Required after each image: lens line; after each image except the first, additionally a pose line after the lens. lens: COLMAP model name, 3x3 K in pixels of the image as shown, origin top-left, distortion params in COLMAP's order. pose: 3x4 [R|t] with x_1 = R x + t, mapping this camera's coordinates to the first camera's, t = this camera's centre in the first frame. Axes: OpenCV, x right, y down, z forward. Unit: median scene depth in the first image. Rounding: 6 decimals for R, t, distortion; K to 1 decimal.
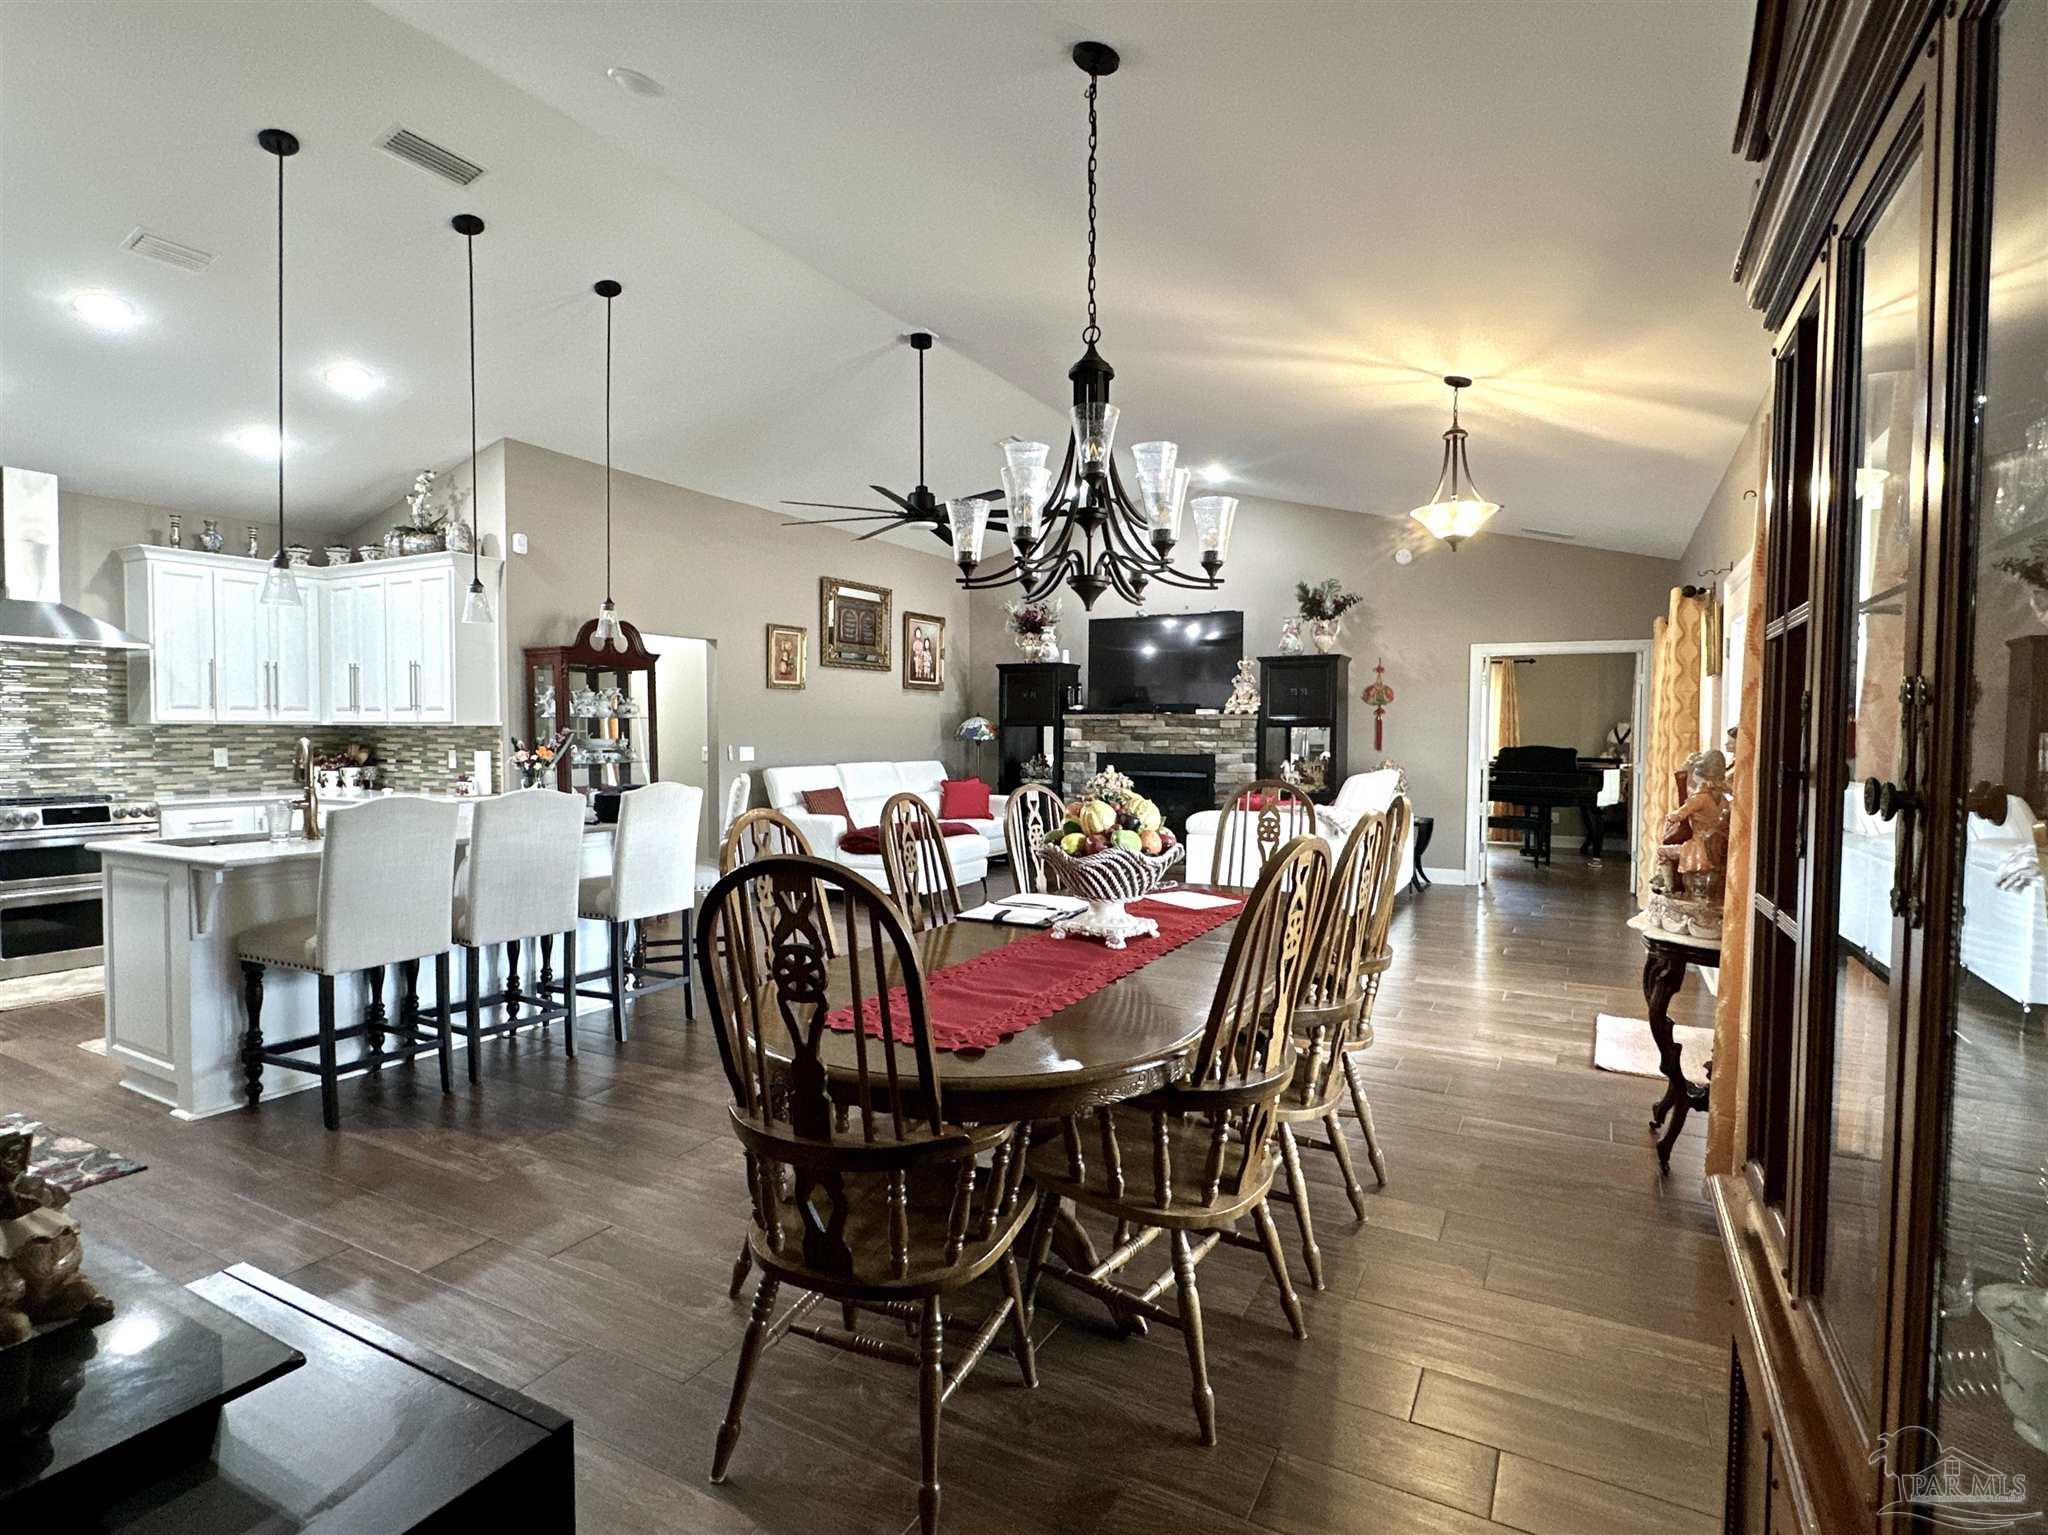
lens RADIAL K [[1028.5, 0, 1022.1], [0, 1028.5, 761.0], [0, 0, 1]] dist [-0.003315, 0.001420]
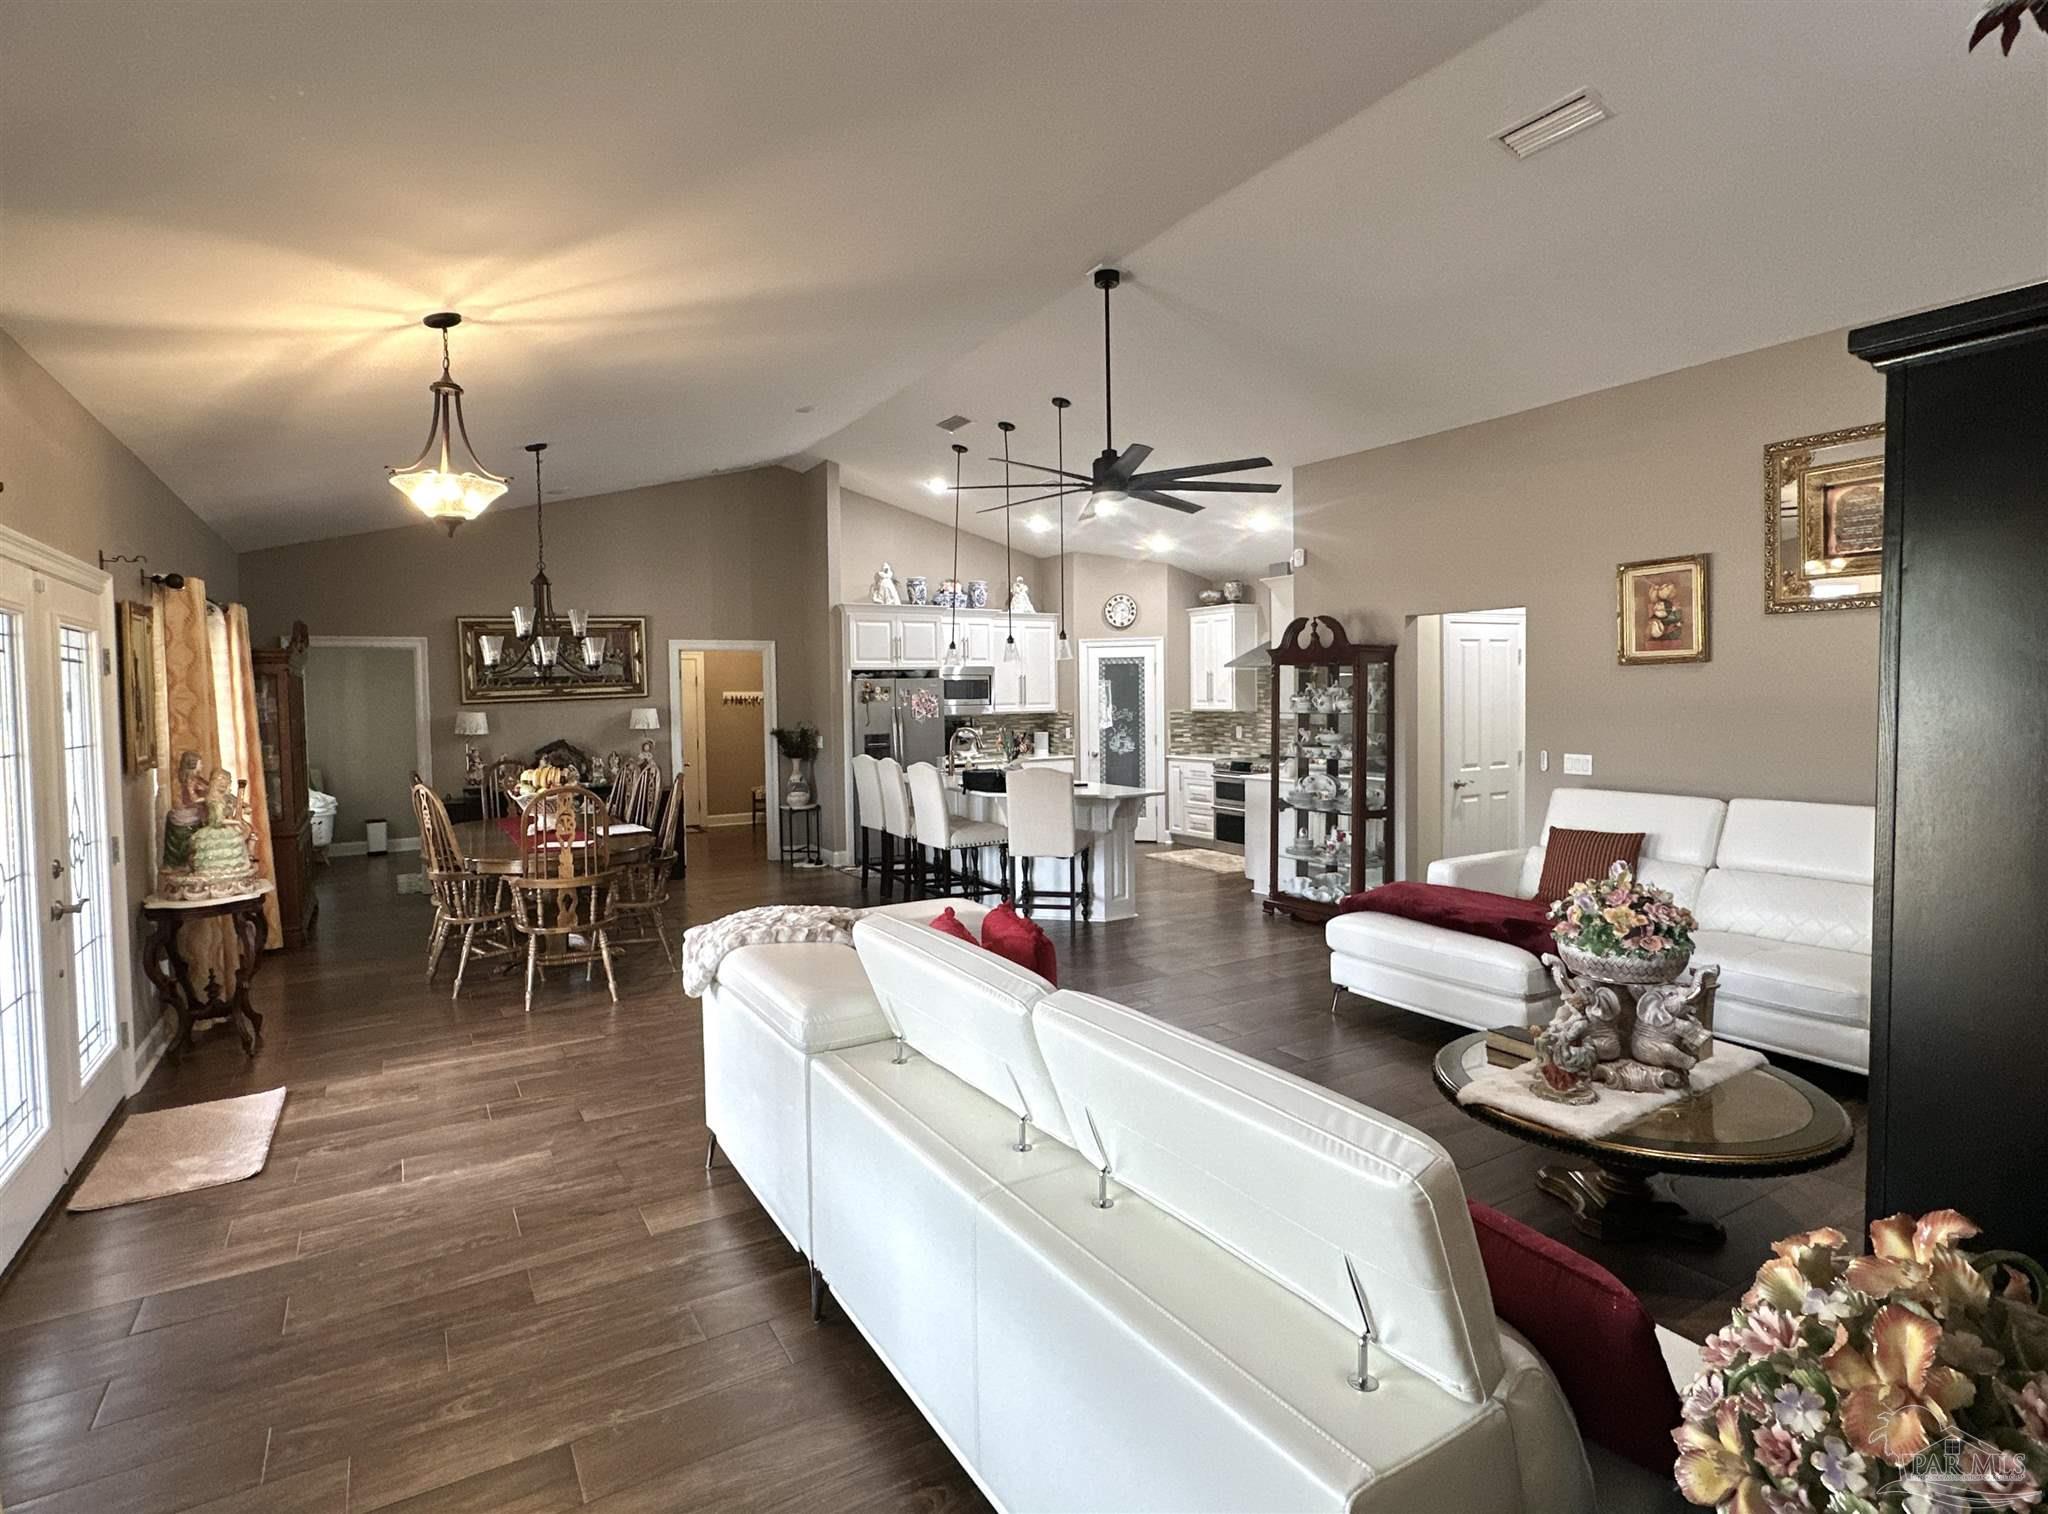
lens RADIAL K [[1067.2, 0, 1018.3], [0, 1067.2, 727.3], [0, 0, 1]] dist [-0.004726, -0.000399]
pose [[-0.521052, 0.028467, -0.853050, 0.885262], [-0.018923, 0.998813, 0.044889, -0.095292], [0.853315, 0.039532, -0.519895, 1.780668]]
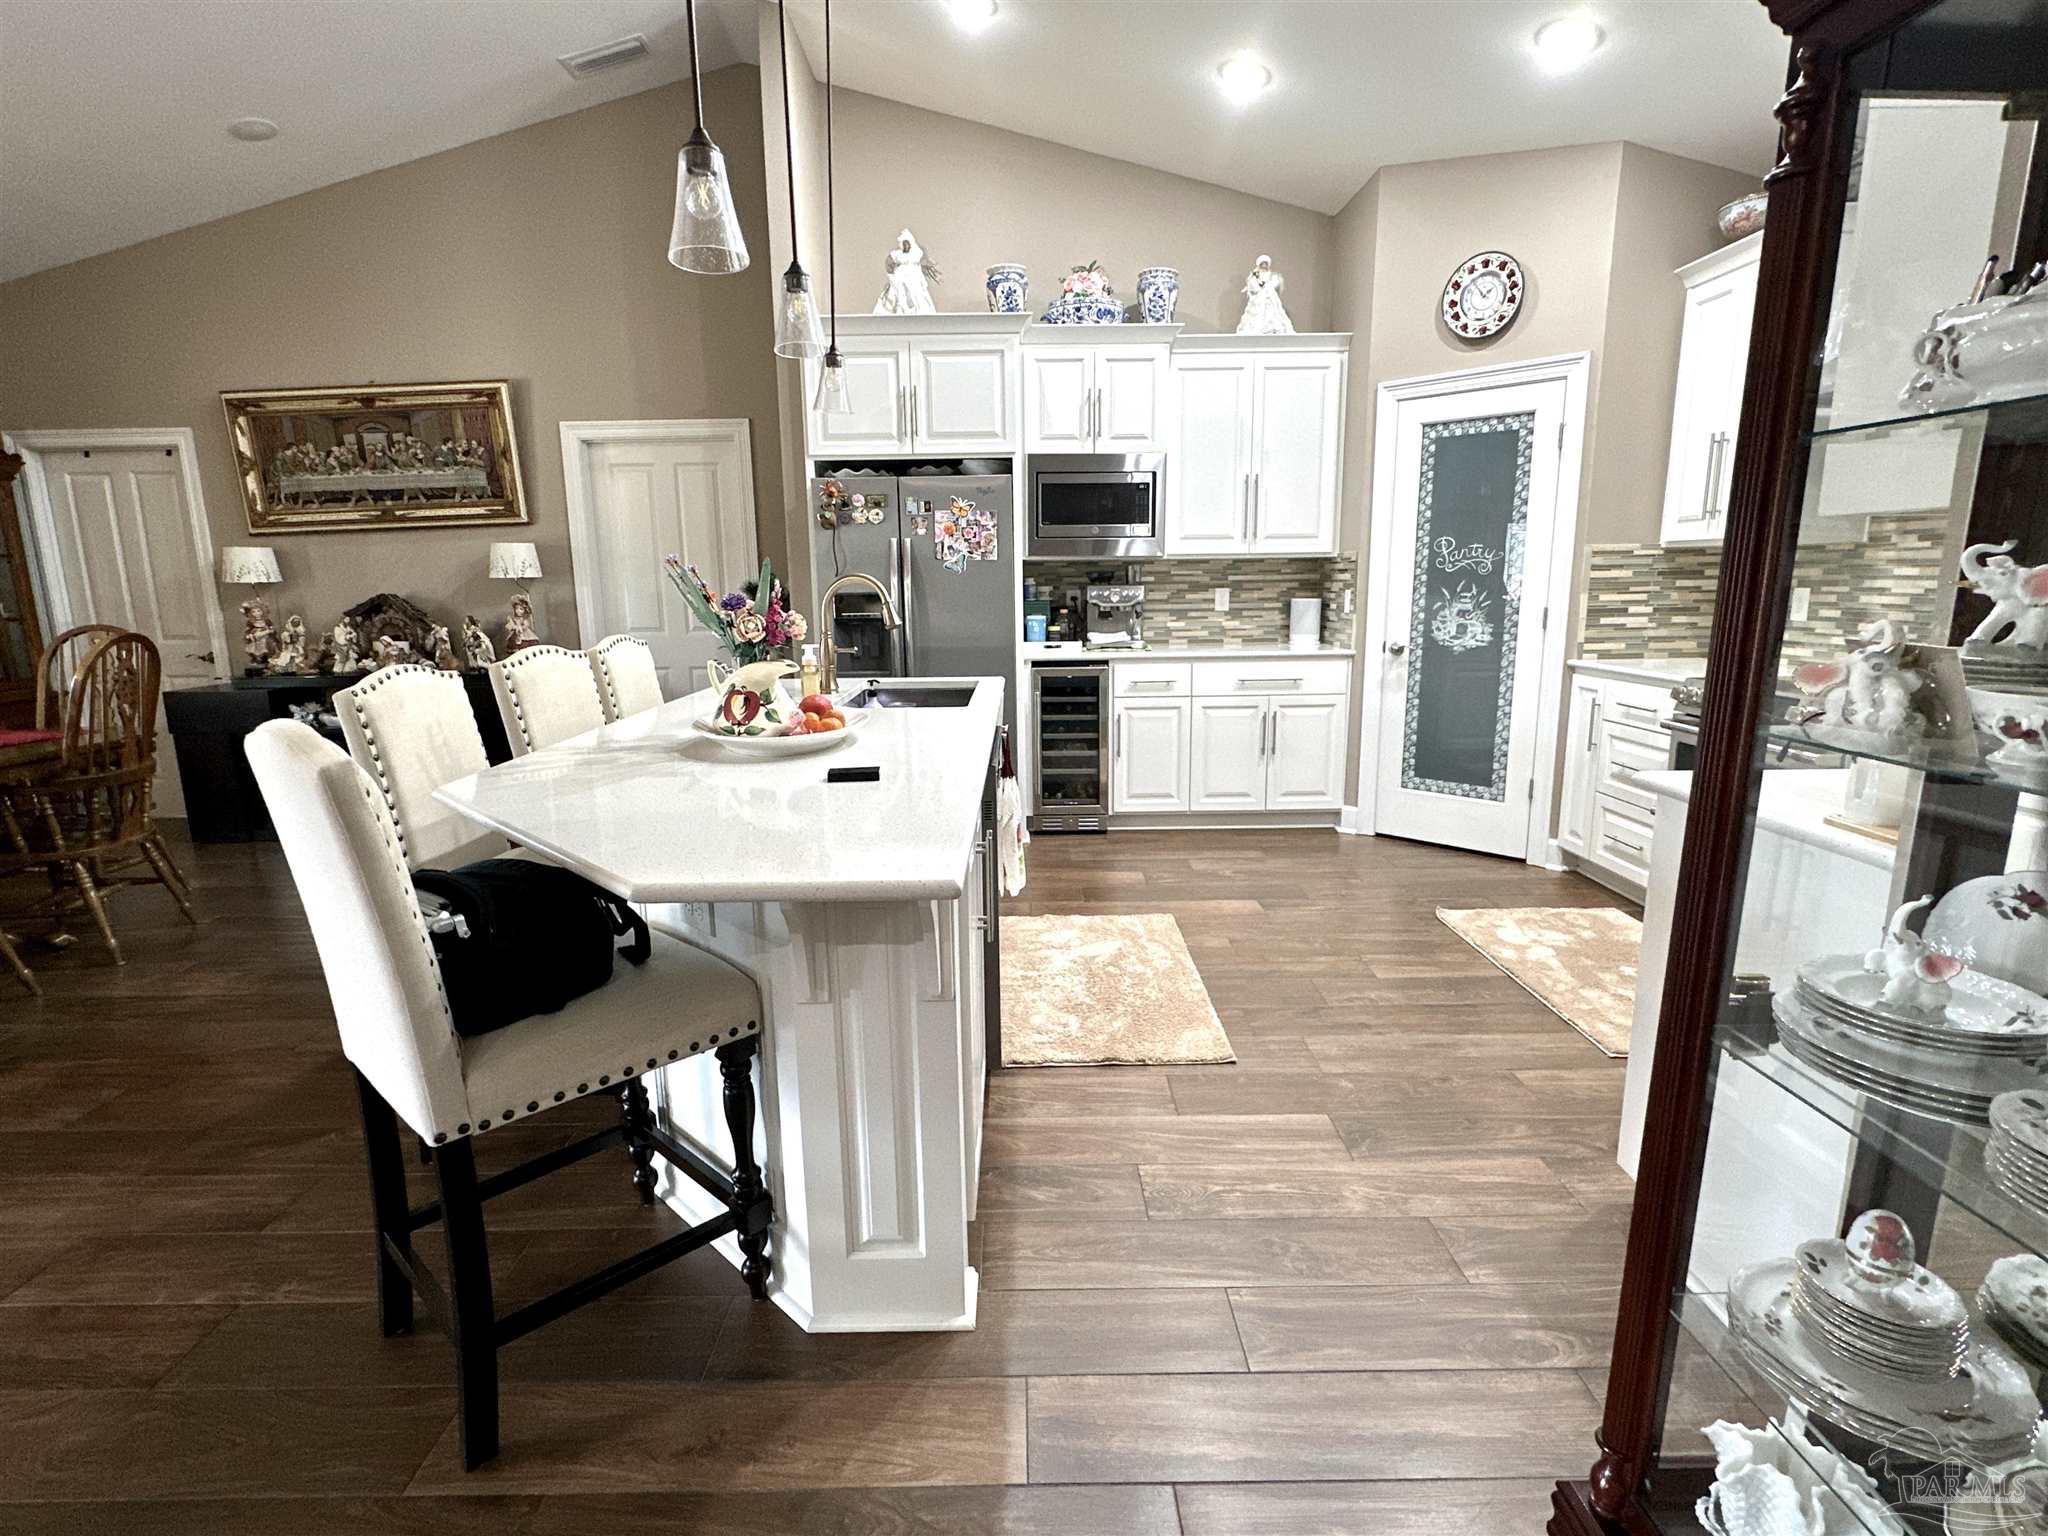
lens RADIAL K [[1020.5, 0, 1016.2], [0, 1020.5, 765.8], [0, 0, 1]] dist [0.002641, 0.001102]
pose [[-0.881547, 0.090863, -0.463270, -0.326464], [-0.009074, 0.977861, 0.209060, -0.031992], [0.472009, 0.188500, -0.861205, 1.435442]]
